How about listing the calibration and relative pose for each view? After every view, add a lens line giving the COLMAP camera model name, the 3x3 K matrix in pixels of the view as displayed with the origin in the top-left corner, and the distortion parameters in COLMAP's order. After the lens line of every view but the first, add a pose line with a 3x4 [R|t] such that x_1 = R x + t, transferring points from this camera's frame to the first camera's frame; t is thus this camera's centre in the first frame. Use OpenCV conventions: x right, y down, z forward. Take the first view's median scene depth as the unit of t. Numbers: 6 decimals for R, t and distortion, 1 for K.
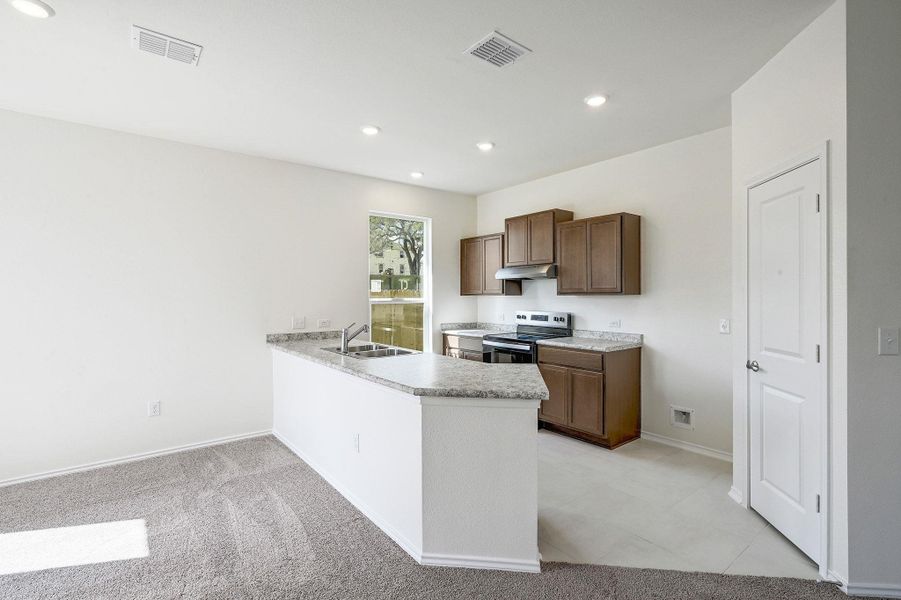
lens RADIAL K [[422.4, 0, 450.5], [0, 422.4, 300.0], [0, 0, 1]] dist [-0.000073, 0.000127]
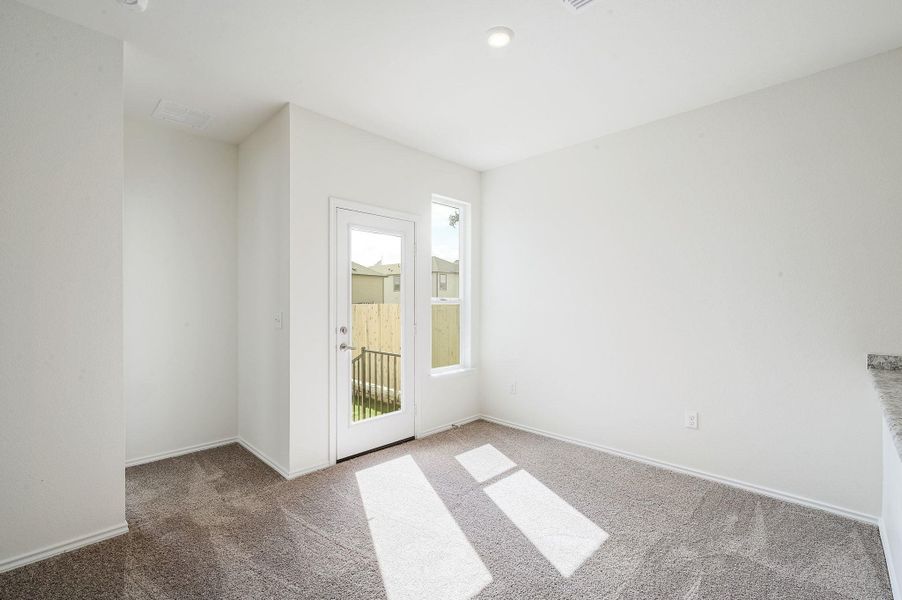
lens RADIAL K [[402.7, 0, 451.0], [0, 402.7, 300.0], [0, 0, 1]] dist [0.000353, 0.000253]
pose [[0.128901, 0.008189, -0.991624, 0.044417], [-0.010801, 0.999918, 0.006854, 0.007324], [0.991599, 0.009827, 0.128979, 0.304047]]
